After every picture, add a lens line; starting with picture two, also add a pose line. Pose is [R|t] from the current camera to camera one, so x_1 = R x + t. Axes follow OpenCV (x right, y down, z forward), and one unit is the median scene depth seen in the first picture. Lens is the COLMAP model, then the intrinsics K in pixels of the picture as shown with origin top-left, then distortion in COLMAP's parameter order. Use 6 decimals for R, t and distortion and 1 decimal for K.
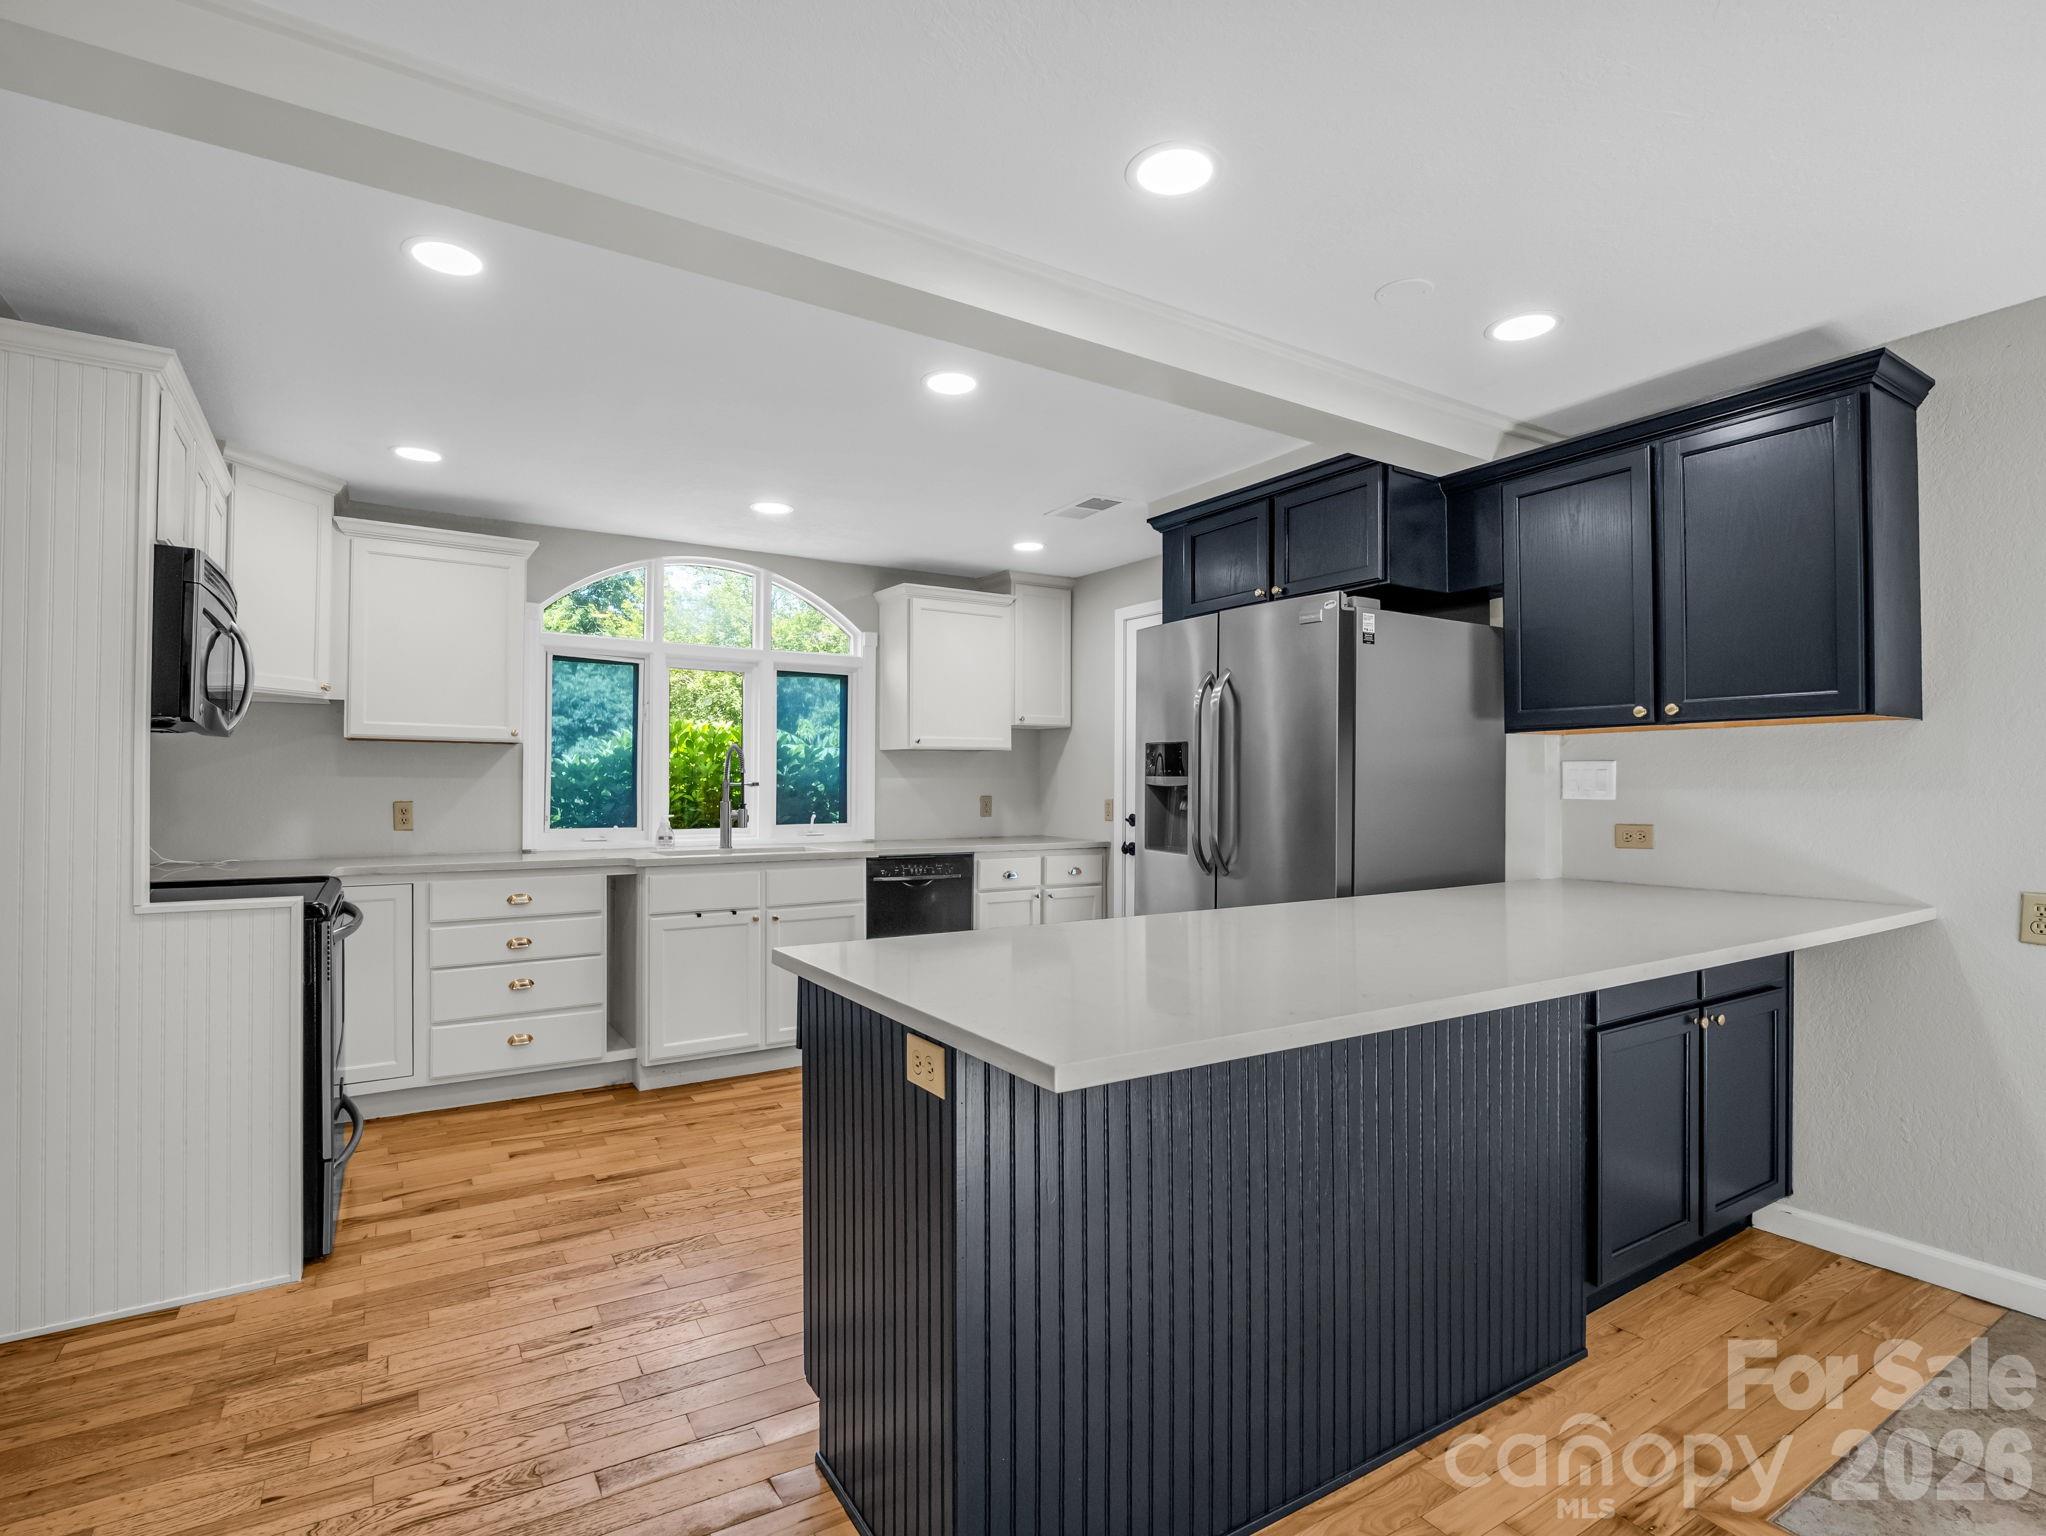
lens RADIAL K [[1042.9, 0, 1023.0], [0, 1042.9, 768.0], [0, 0, 1]] dist [0.000361, -0.013695]
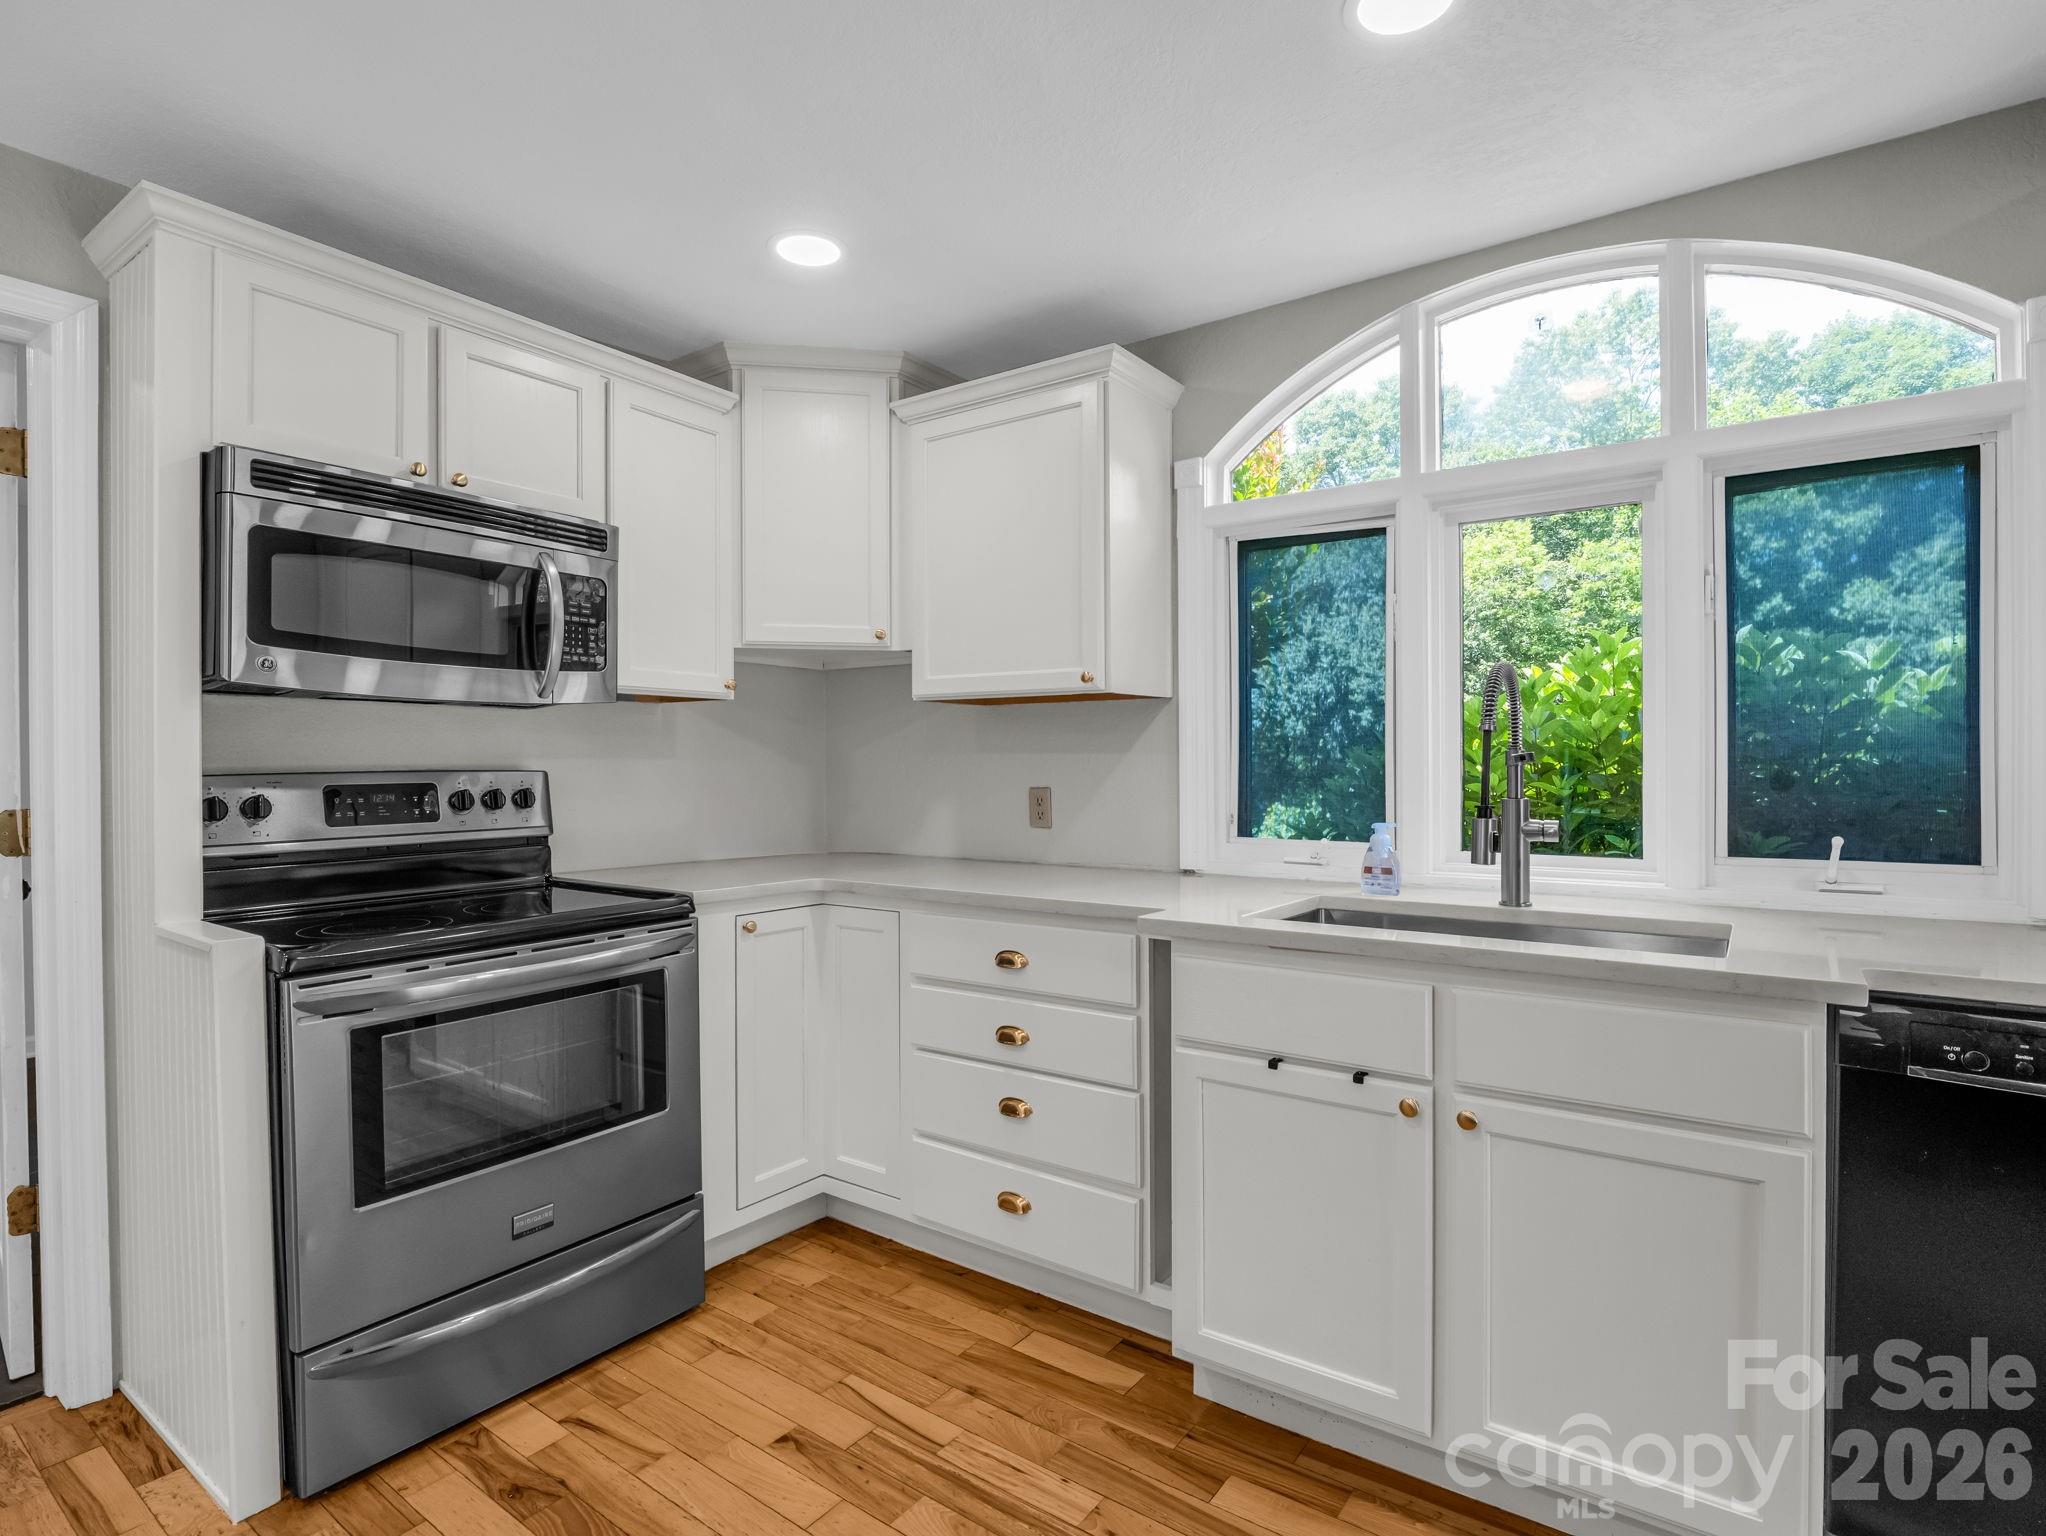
lens RADIAL K [[1012.9, 0, 999.9], [0, 1012.9, 769.2], [0, 0, 1]] dist [0.002455, -0.010466]
pose [[0.356102, 0.001117, -0.934446, 0.034198], [0.020671, 0.999745, 0.009072, 0.011559], [0.934218, -0.022546, 0.355989, 0.644293]]
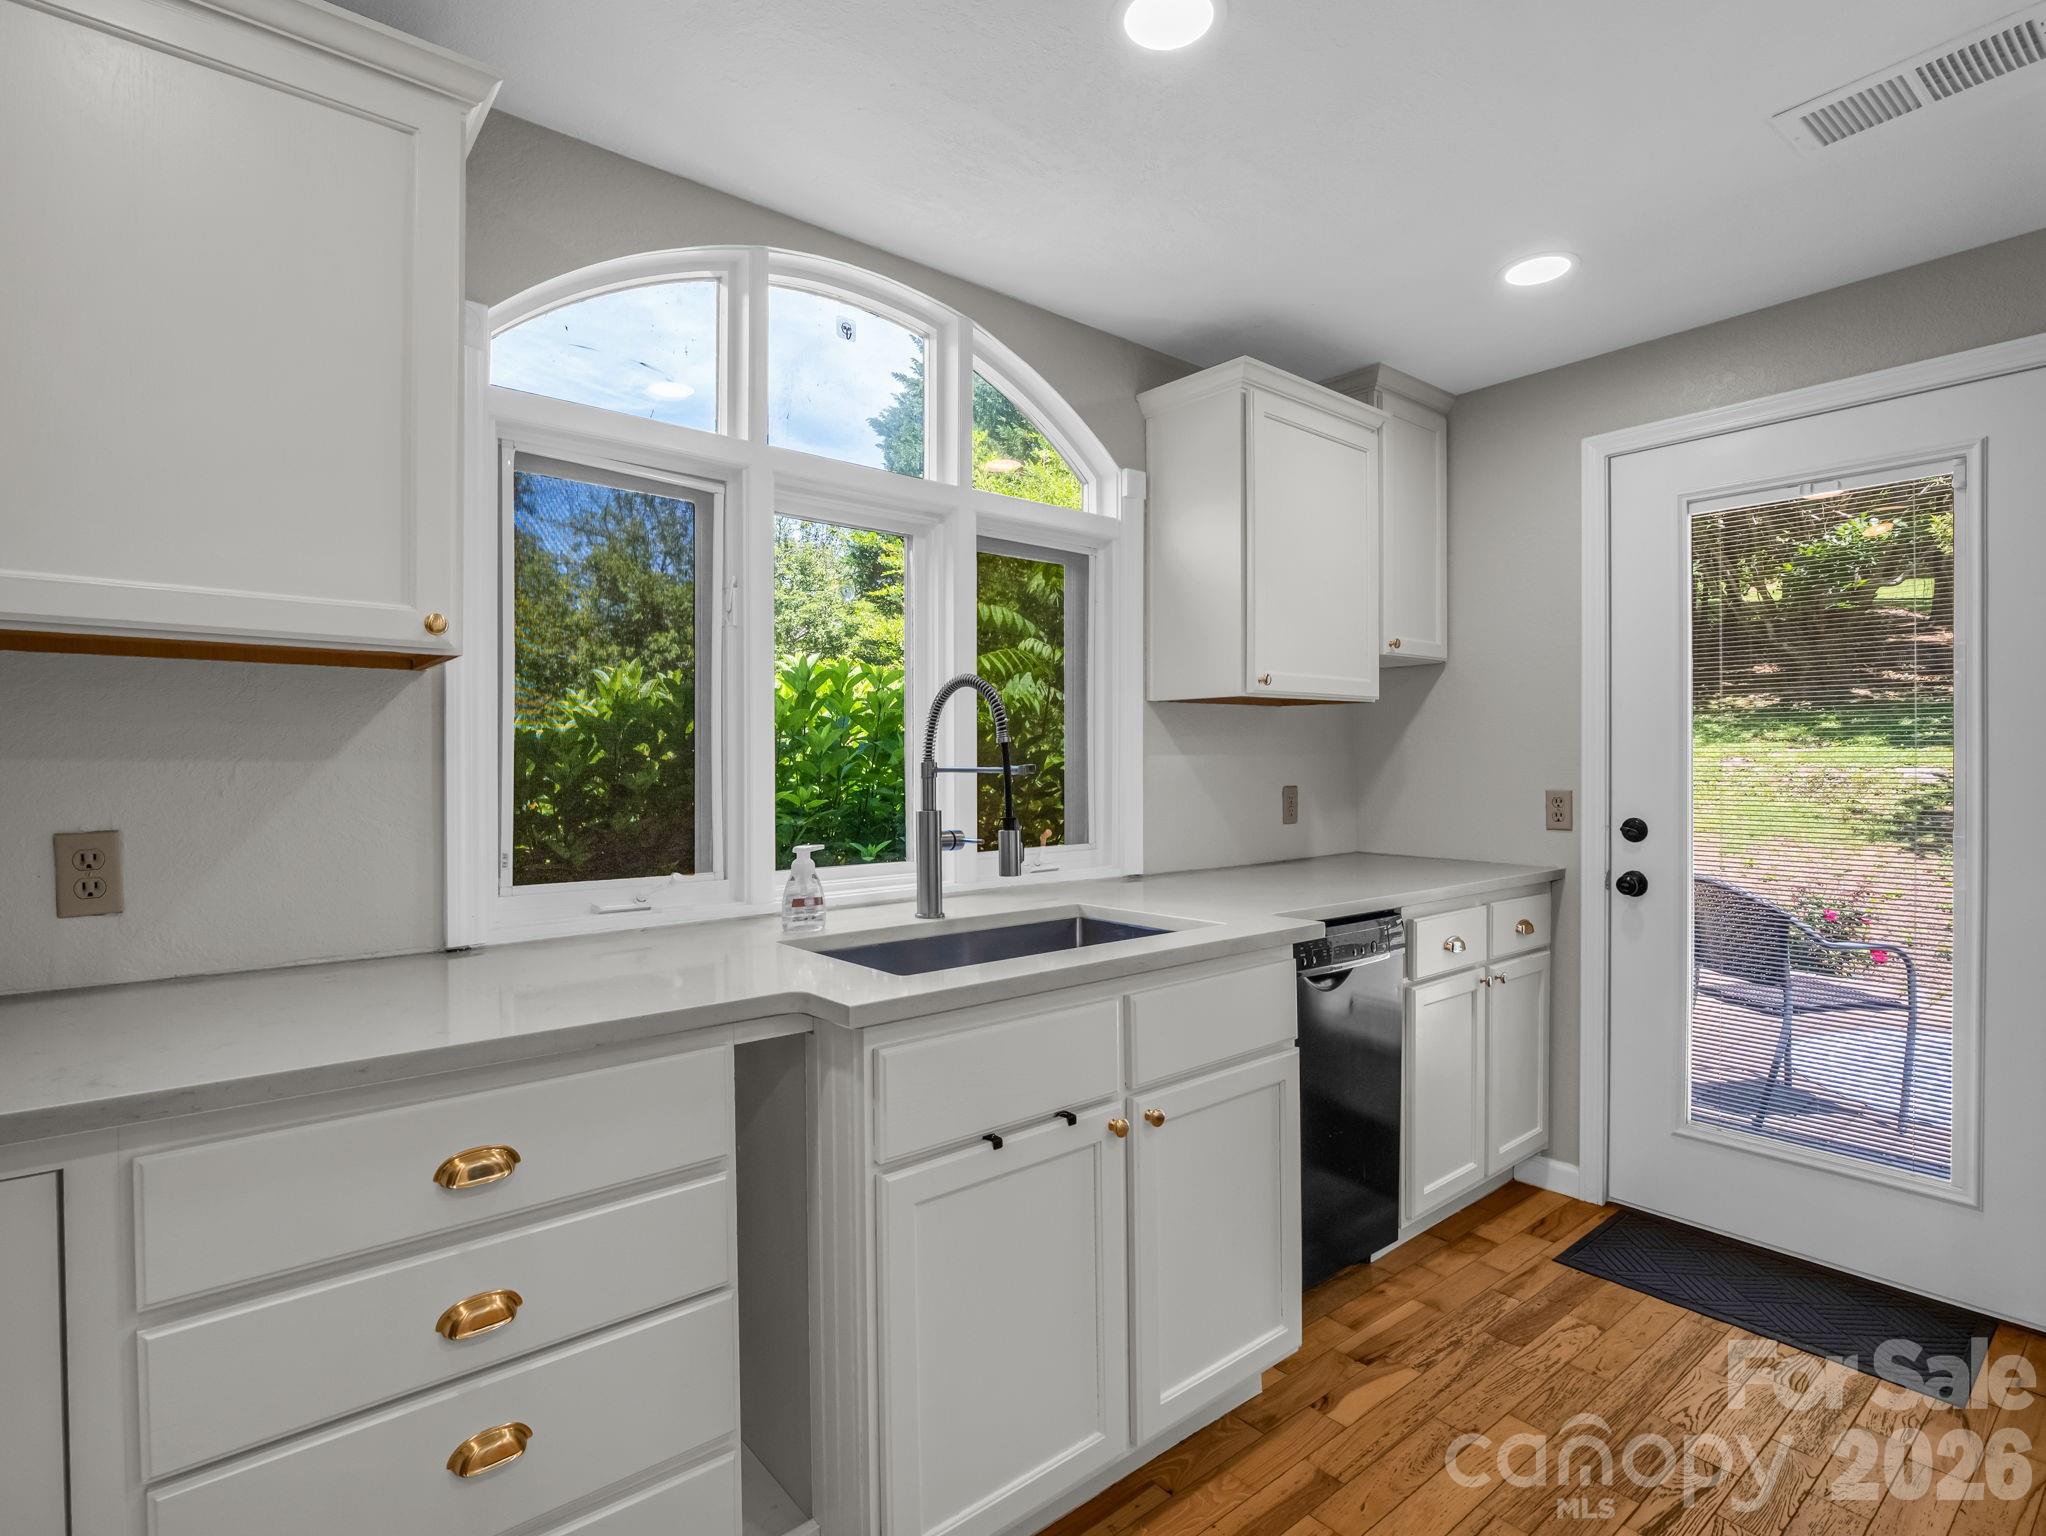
lens RADIAL K [[1042.9, 0, 1023.0], [0, 1042.9, 768.0], [0, 0, 1]] dist [0.000361, -0.013695]
pose [[0.993686, -0.008356, 0.111886, -0.291943], [0.006285, 0.999802, 0.018855, 0.006533], [-0.112021, -0.018032, 0.993542, 0.559025]]
